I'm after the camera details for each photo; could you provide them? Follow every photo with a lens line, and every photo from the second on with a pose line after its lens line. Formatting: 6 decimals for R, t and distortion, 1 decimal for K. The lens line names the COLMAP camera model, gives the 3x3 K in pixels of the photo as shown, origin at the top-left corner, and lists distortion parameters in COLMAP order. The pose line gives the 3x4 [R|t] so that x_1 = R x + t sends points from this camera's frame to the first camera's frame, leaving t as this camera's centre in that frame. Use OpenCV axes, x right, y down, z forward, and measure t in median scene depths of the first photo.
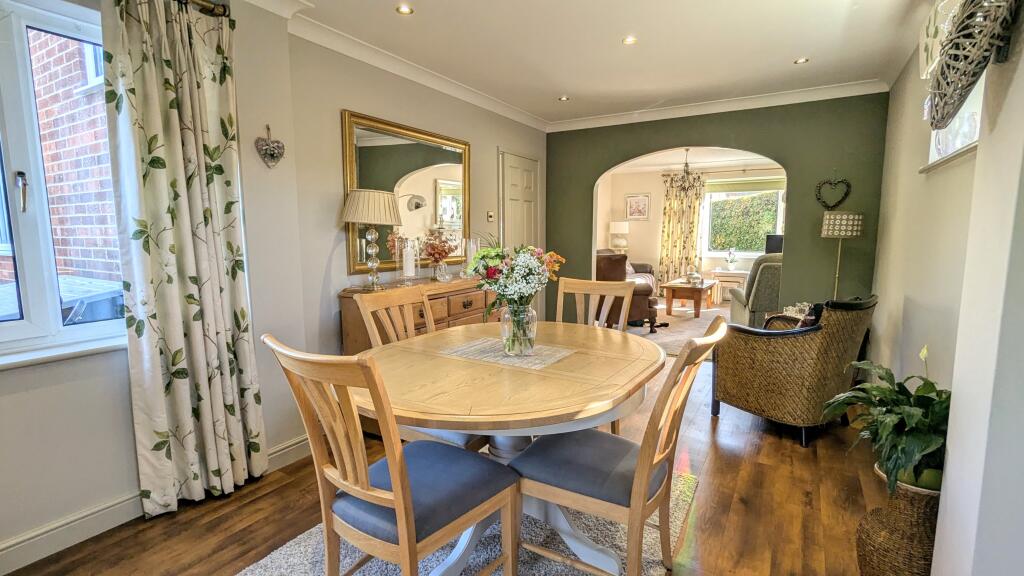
lens RADIAL K [[482.7, 0, 512.0], [0, 482.7, 288.0], [0, 0, 1]] dist [0.000124, -0.000242]
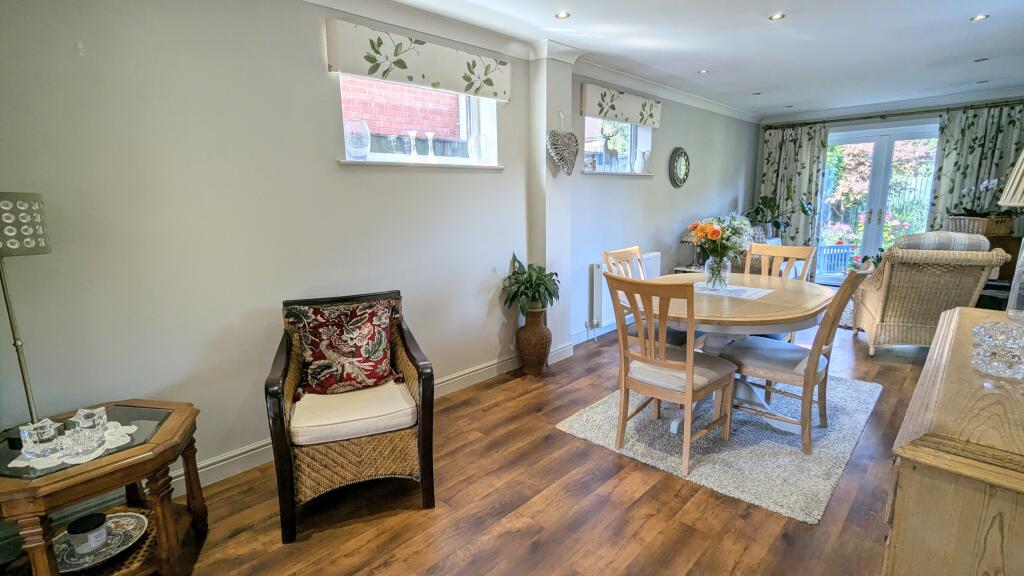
lens RADIAL K [[482.7, 0, 512.0], [0, 482.7, 288.0], [0, 0, 1]] dist [0.000124, -0.000242]
pose [[-0.972952, -0.024192, 0.229736, 0.124040], [0.047077, 0.952867, 0.299713, -0.154791], [-0.226158, 0.302422, -0.925955, 1.099414]]
